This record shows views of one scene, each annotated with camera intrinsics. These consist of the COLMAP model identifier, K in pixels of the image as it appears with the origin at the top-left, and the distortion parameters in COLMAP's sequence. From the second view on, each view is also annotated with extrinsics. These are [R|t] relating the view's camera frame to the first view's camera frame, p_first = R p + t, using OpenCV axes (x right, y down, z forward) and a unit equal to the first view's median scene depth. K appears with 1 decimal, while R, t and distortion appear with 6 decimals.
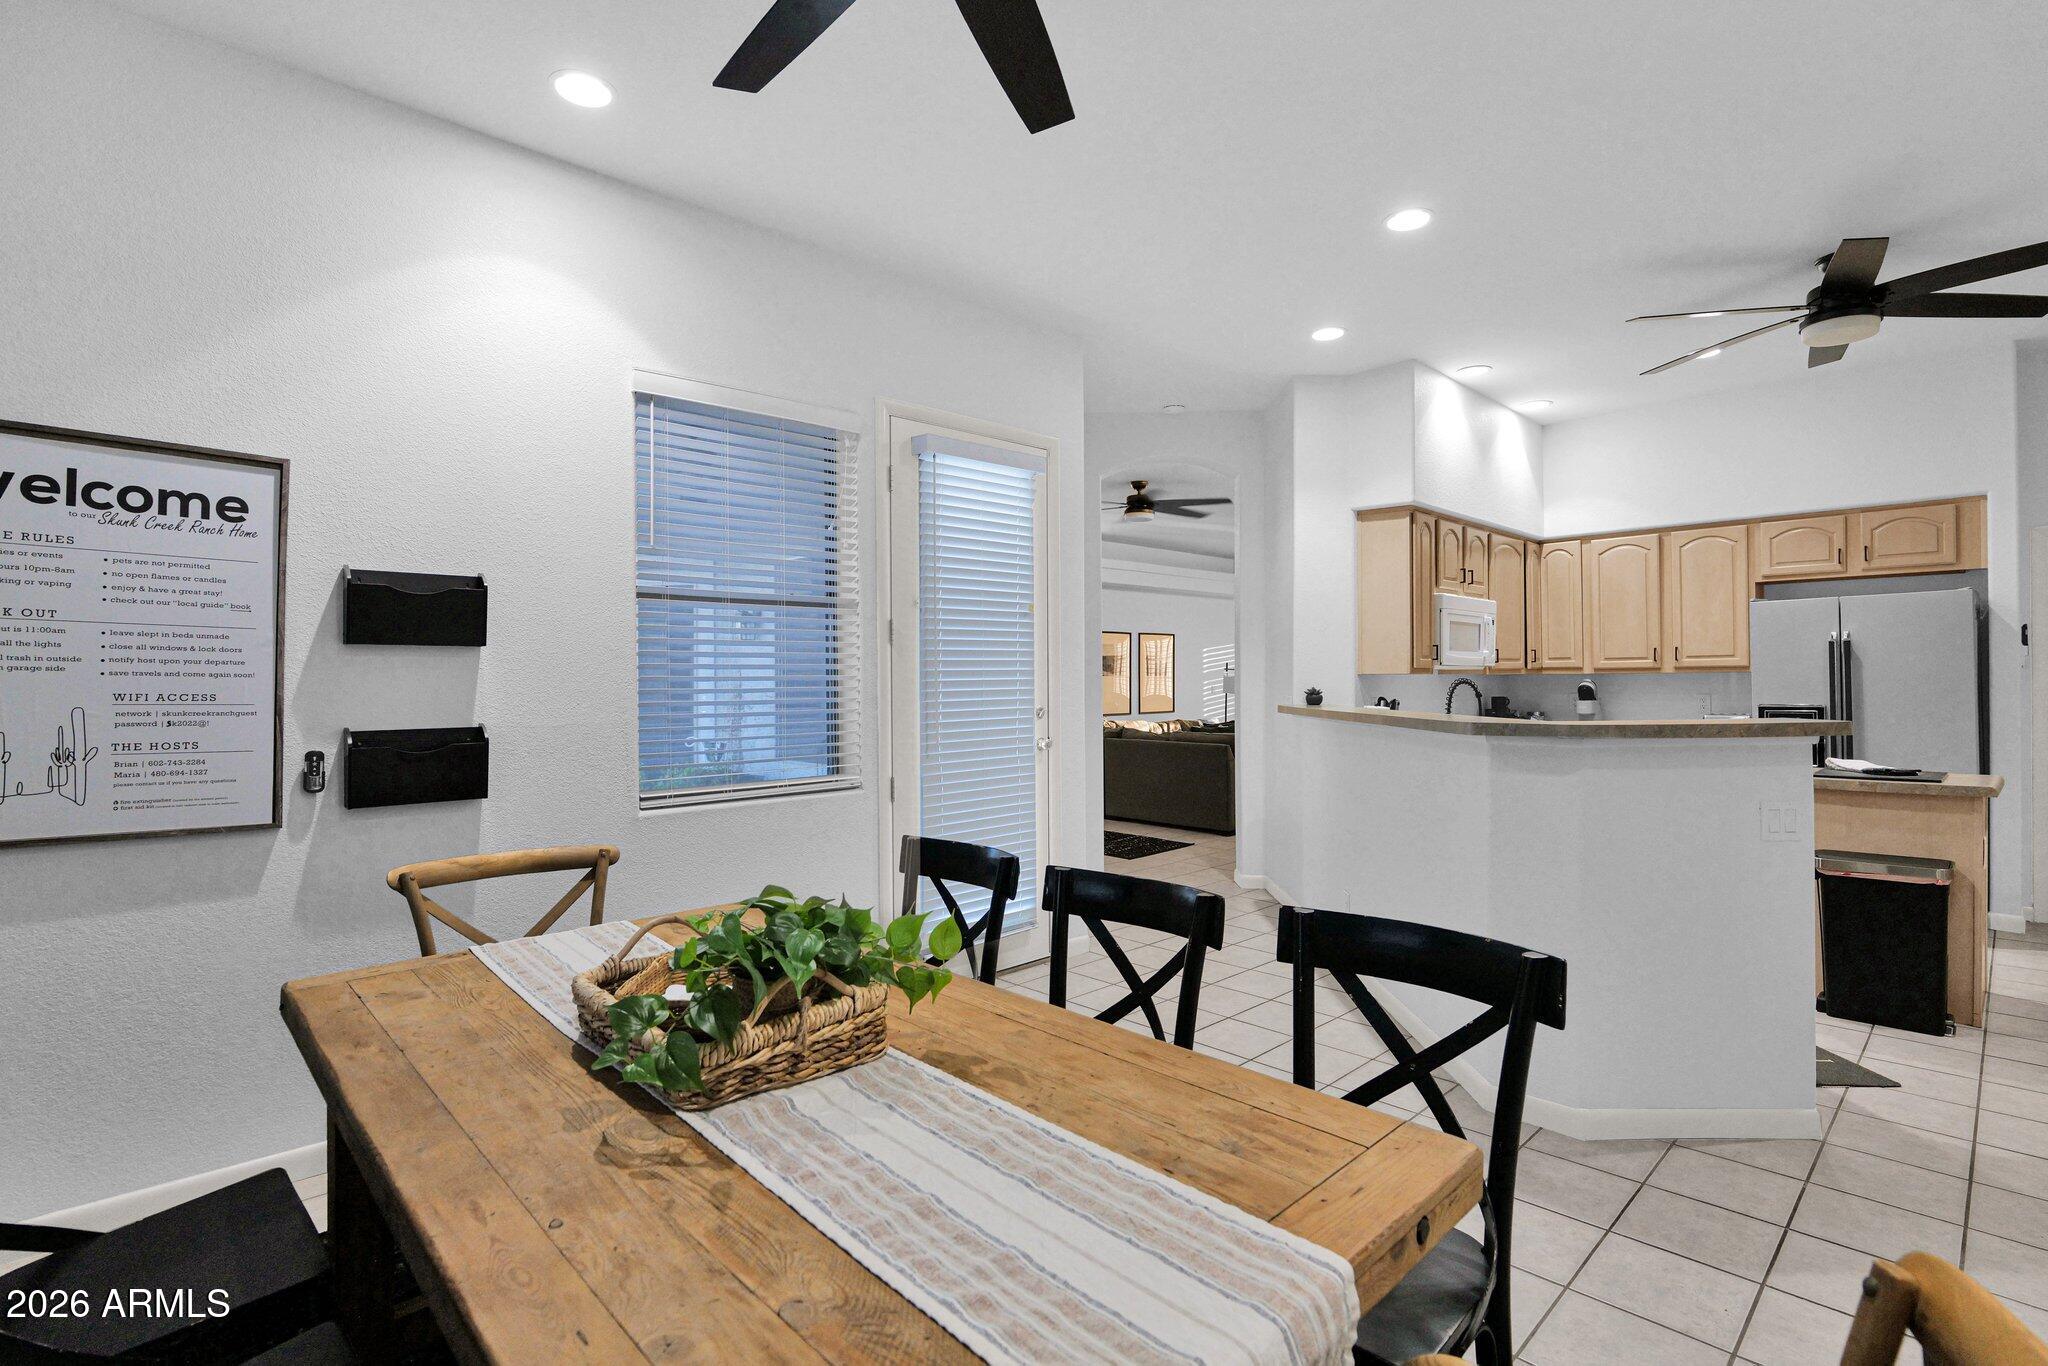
lens RADIAL K [[956.3, 0, 1027.8], [0, 956.3, 677.2], [0, 0, 1]] dist [-0.016807, 0.000729]
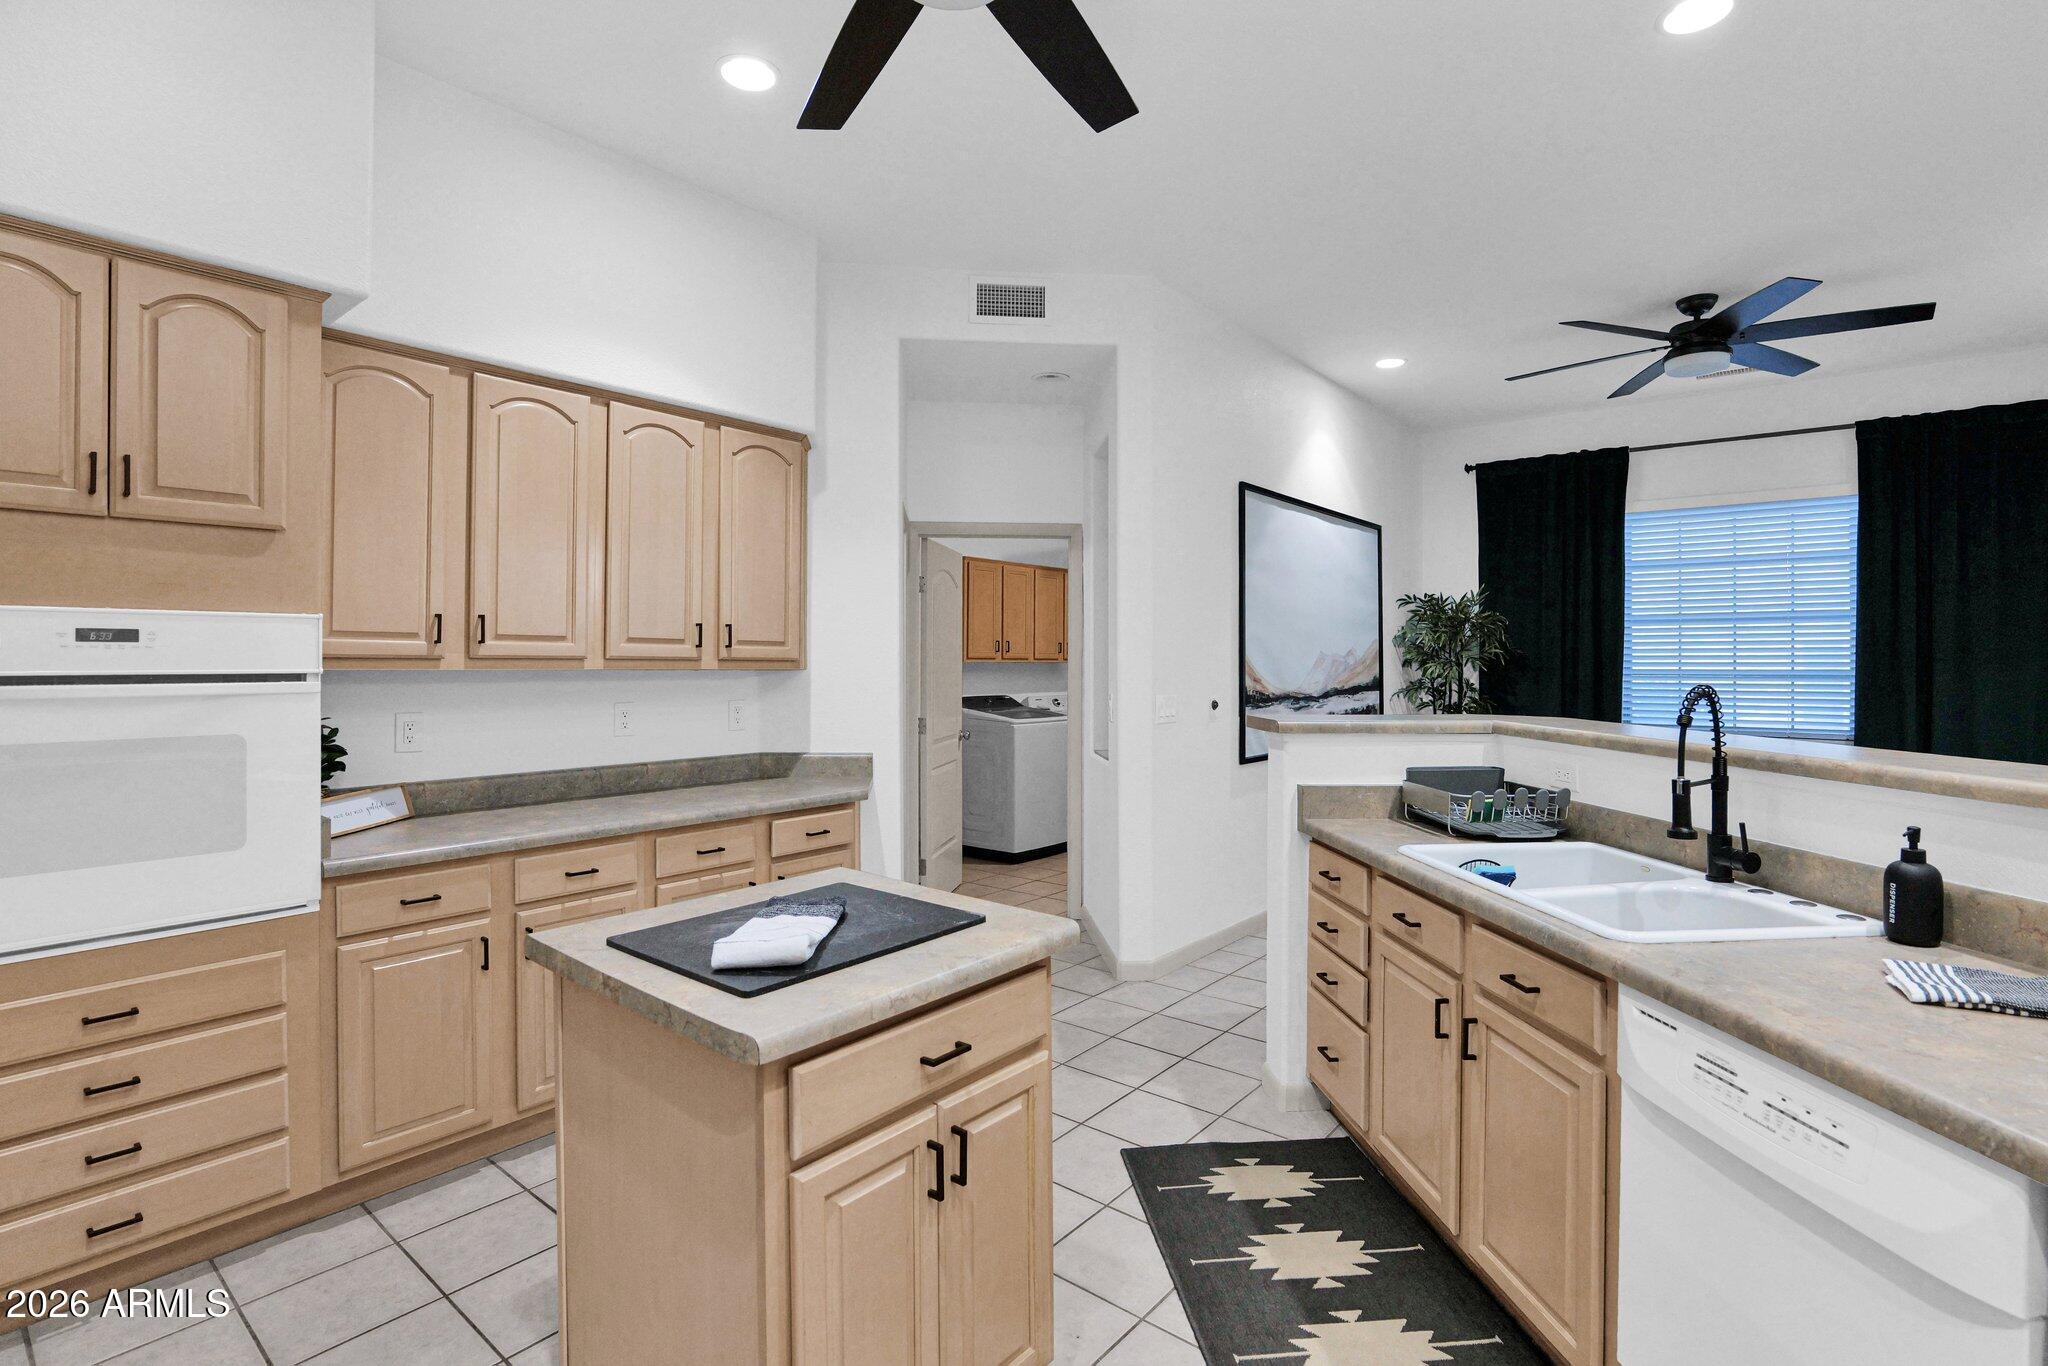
lens RADIAL K [[956.3, 0, 1036.3], [0, 956.3, 647.5], [0, 0, 1]] dist [-0.016807, 0.000729]
pose [[-0.991204, 0.004260, -0.132277, 1.245600], [0.006486, 0.999845, -0.016397, -0.018003], [0.132187, -0.017111, -0.991077, 2.073621]]
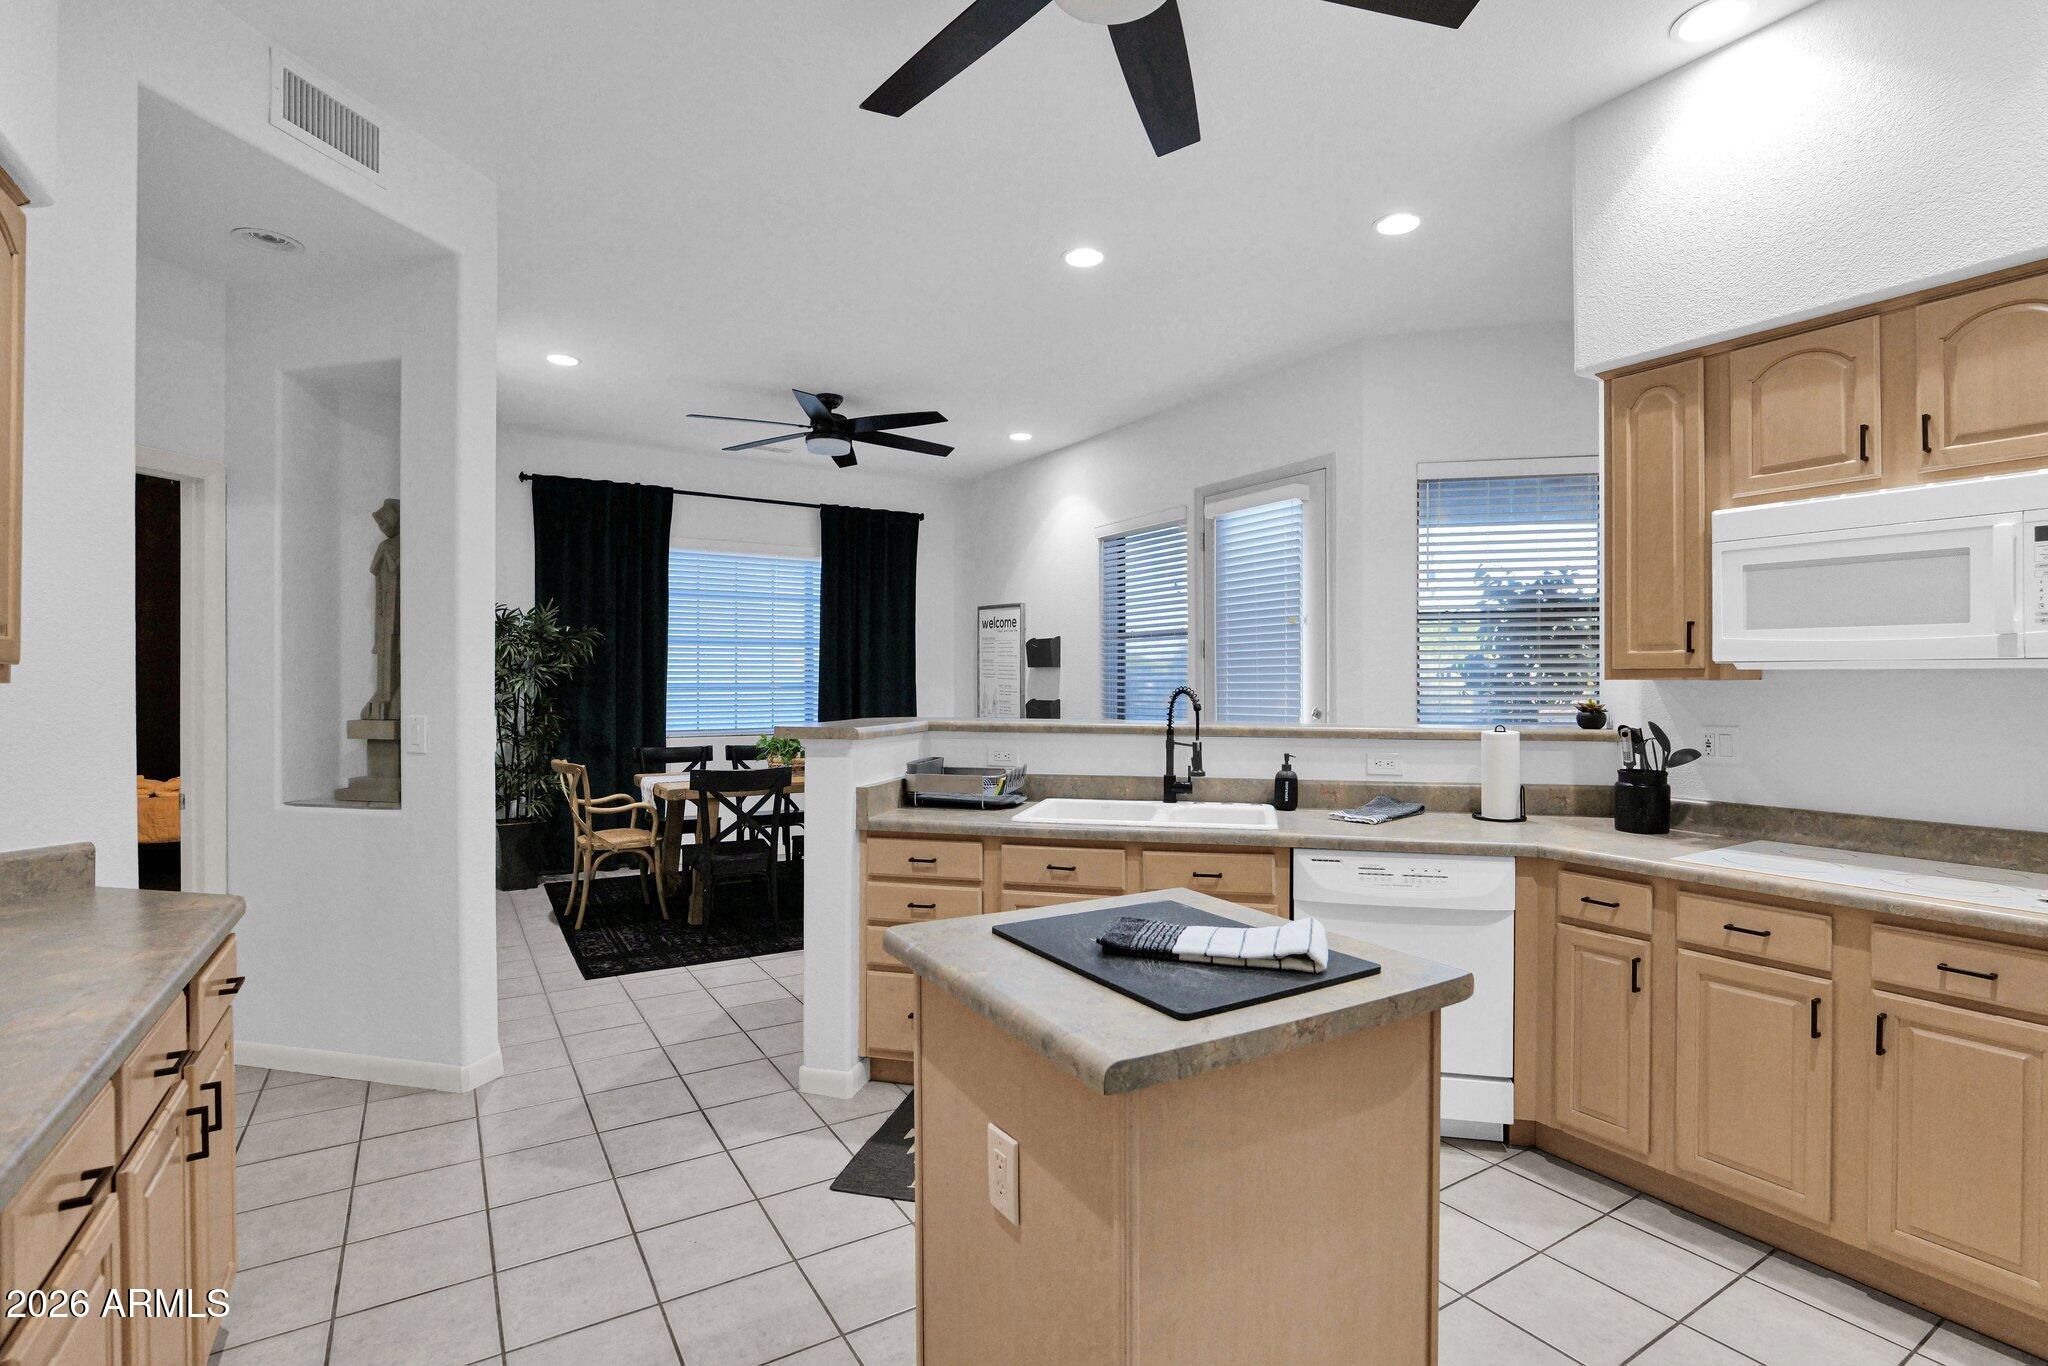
lens RADIAL K [[956.3, 0, 1020.3], [0, 956.3, 677.8], [0, 0, 1]] dist [-0.016807, 0.000729]
pose [[-0.204287, 0.005041, -0.978898, 1.891728], [0.004678, 0.999980, 0.004173, -0.015922], [0.978900, -0.003726, -0.204307, 1.479364]]
